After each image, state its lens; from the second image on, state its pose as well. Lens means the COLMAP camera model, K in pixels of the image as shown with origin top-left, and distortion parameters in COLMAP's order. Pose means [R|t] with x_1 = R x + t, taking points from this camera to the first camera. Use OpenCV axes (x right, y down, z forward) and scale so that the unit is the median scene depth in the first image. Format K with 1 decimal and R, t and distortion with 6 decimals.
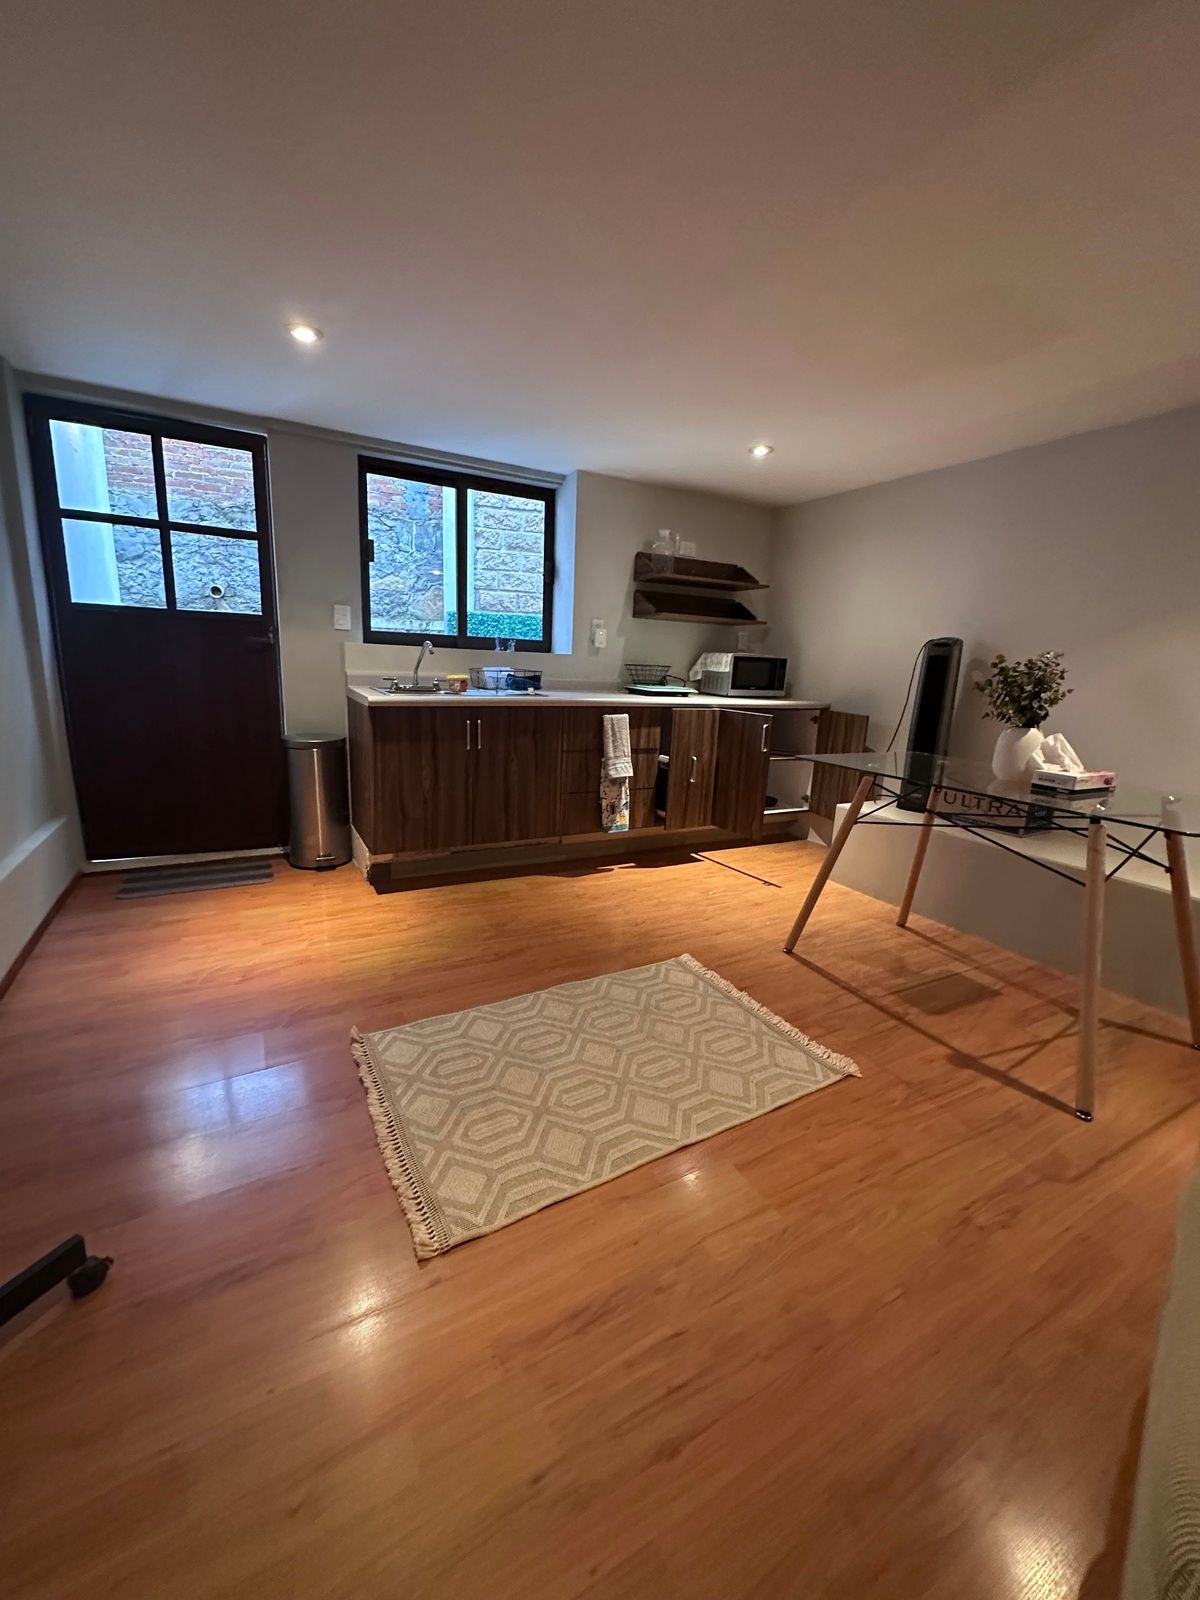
lens RADIAL K [[643.8, 0, 600.0], [0, 643.8, 800.0], [0, 0, 1]] dist [-0.000119, 0.000277]
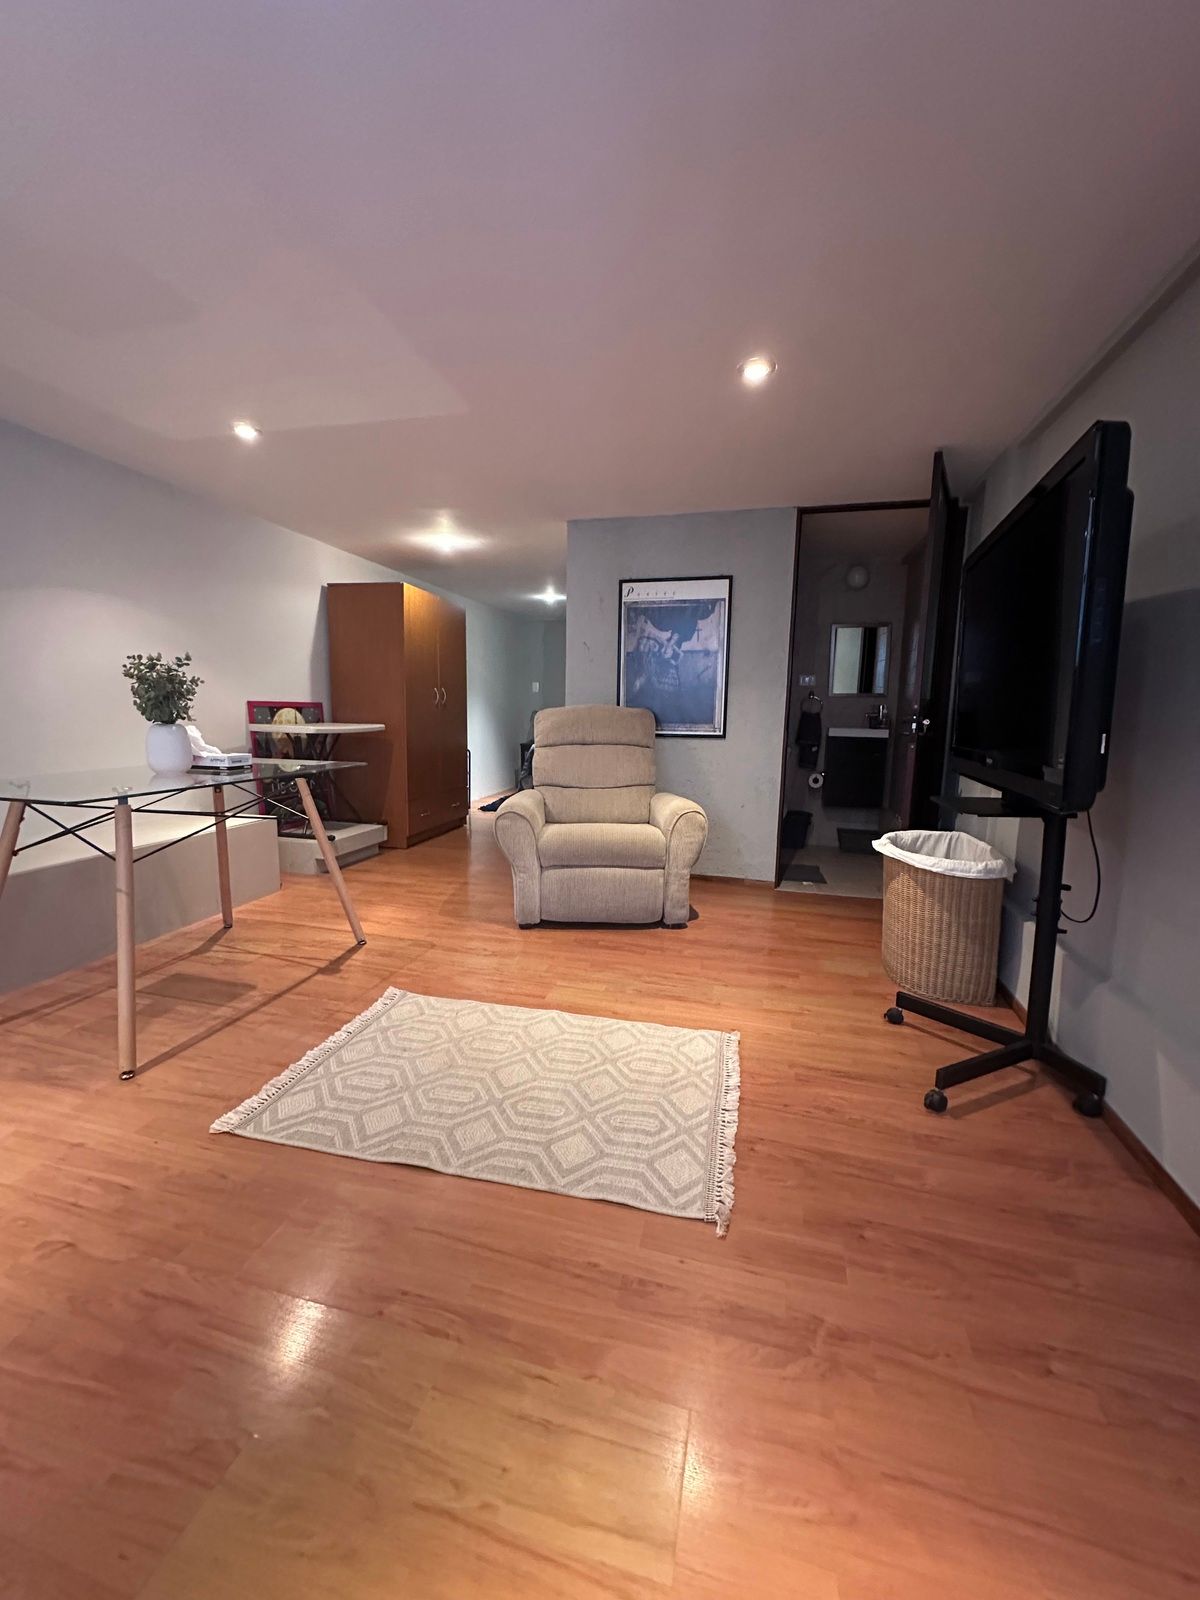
lens RADIAL K [[637.7, 0, 596.8], [0, 637.7, 803.6], [0, 0, 1]] dist [-0.000541, -0.000129]
pose [[-0.724098, -0.156228, 0.671770, -0.467614], [0.096338, 0.941548, 0.322810, -0.204611], [-0.682936, 0.298463, -0.666722, 0.981957]]
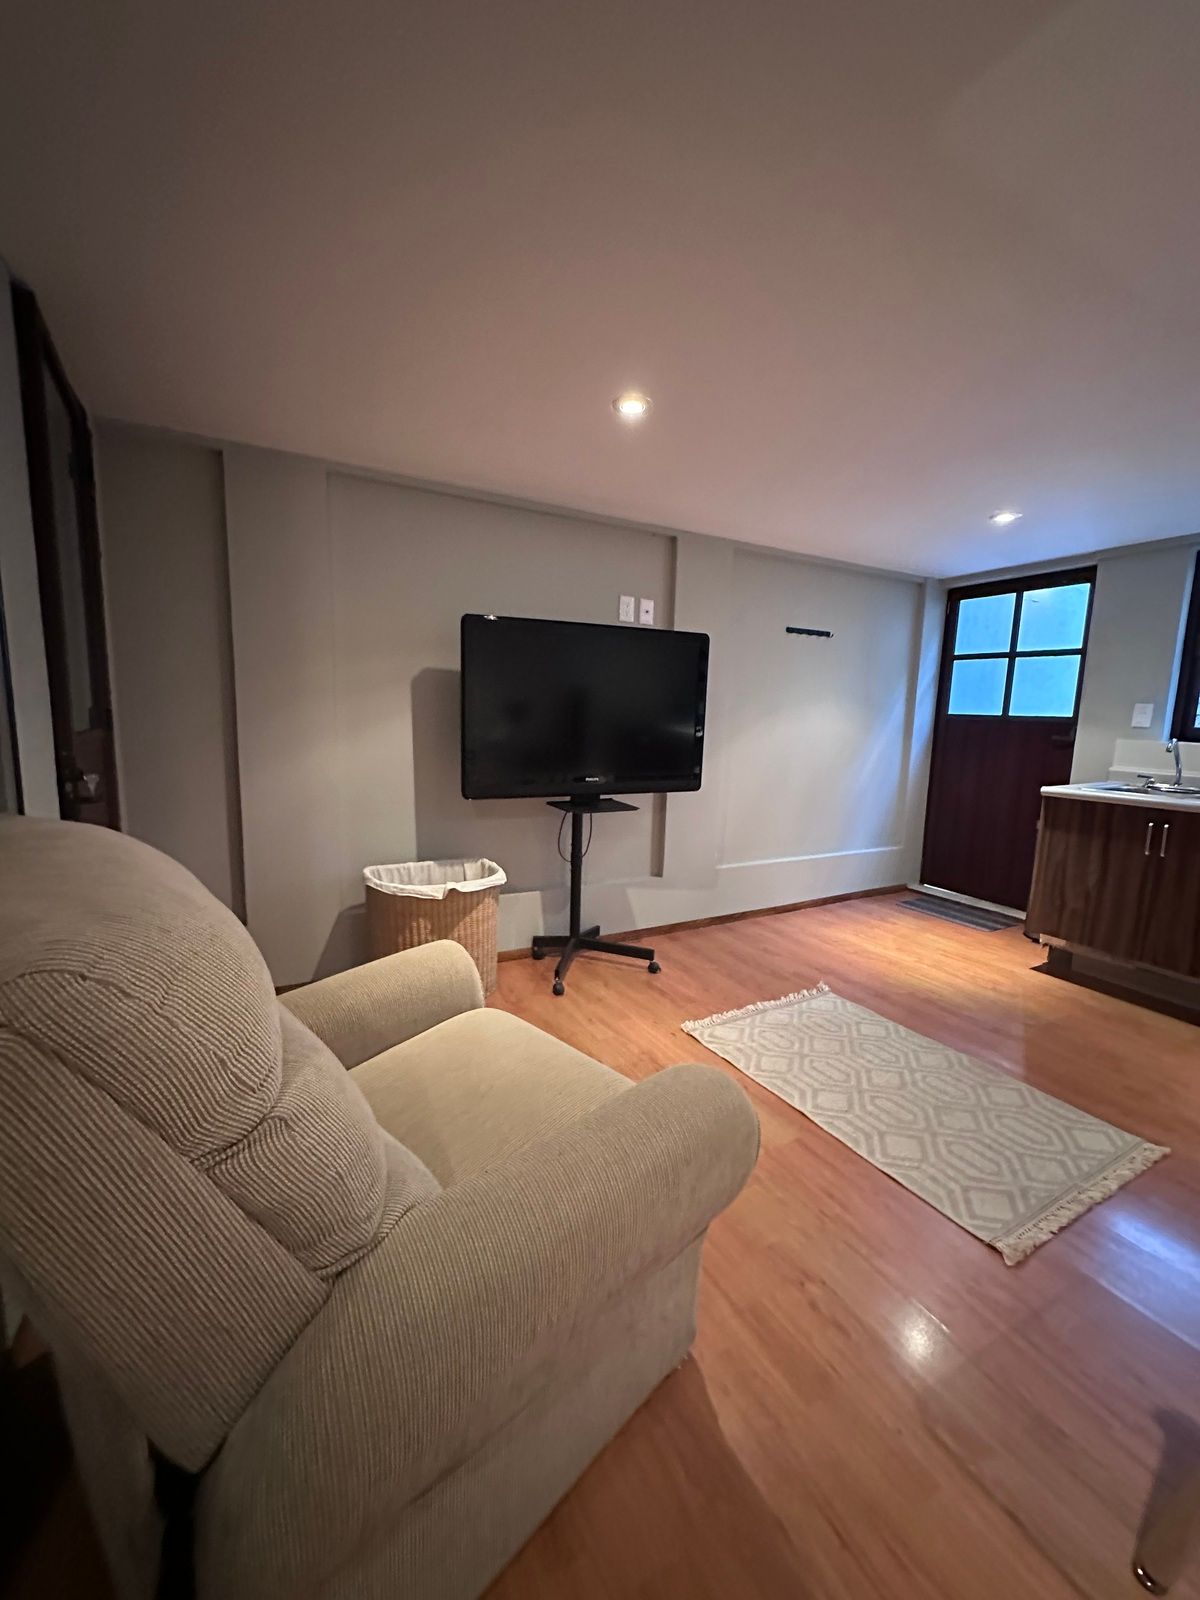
lens RADIAL K [[643.8, 0, 600.0], [0, 643.8, 800.0], [0, 0, 1]] dist [-0.000119, 0.000277]
pose [[0.001683, 0.092957, -0.995669, 0.767011], [-0.239794, 0.966658, 0.089843, -0.054760], [0.970822, 0.238604, 0.023917, 0.231172]]
